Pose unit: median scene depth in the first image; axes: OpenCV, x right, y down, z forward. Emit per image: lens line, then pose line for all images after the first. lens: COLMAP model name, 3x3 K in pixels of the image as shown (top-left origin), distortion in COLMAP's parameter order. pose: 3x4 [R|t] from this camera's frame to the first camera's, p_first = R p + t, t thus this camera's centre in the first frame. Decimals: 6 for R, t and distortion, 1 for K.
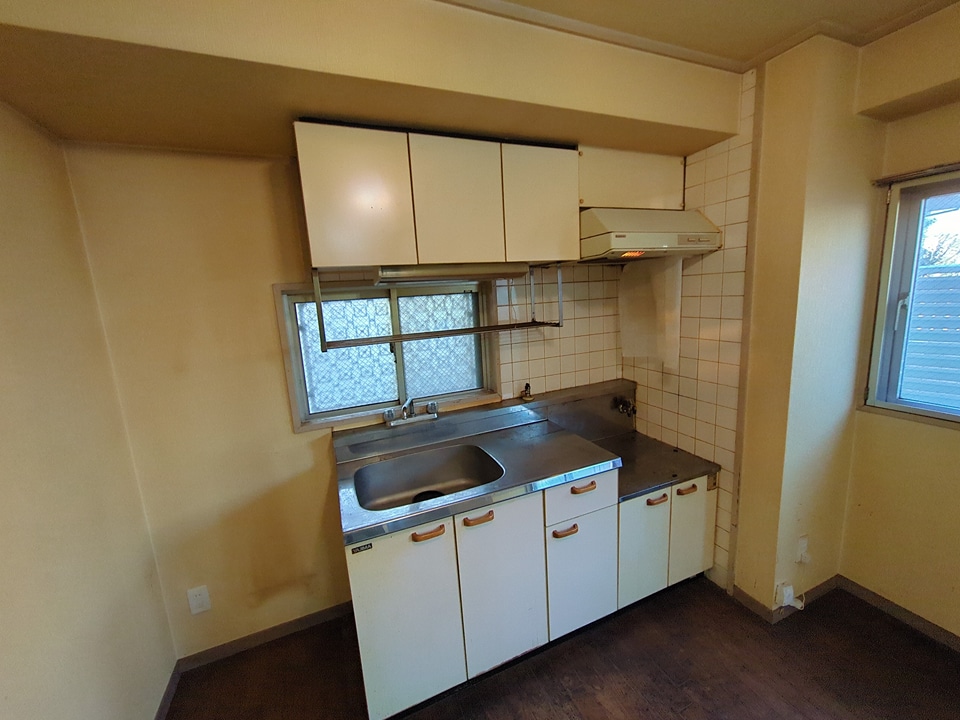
lens RADIAL K [[383.7, 0, 477.4], [0, 383.7, 358.9], [0, 0, 1]] dist [0.001840, 0.000630]
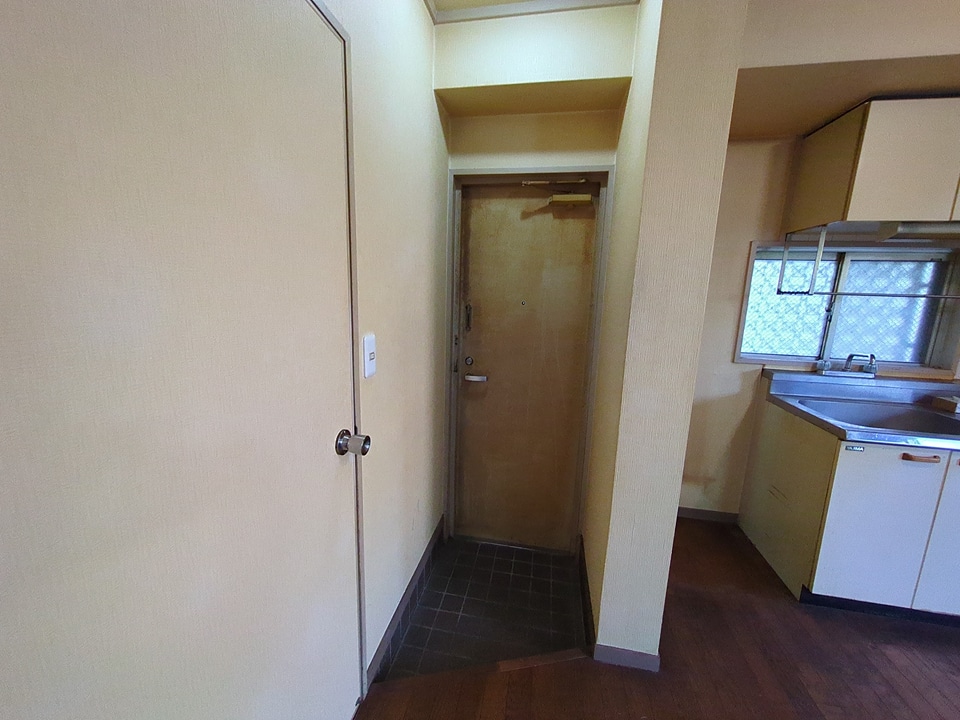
lens RADIAL K [[383.7, 0, 479.2], [0, 383.7, 359.1], [0, 0, 1]] dist [0.001840, 0.000630]
pose [[0.833358, 0.181421, -0.522111, -0.495886], [-0.168059, 0.983045, 0.073340, 0.221857], [0.526564, 0.026627, 0.849718, -0.485080]]
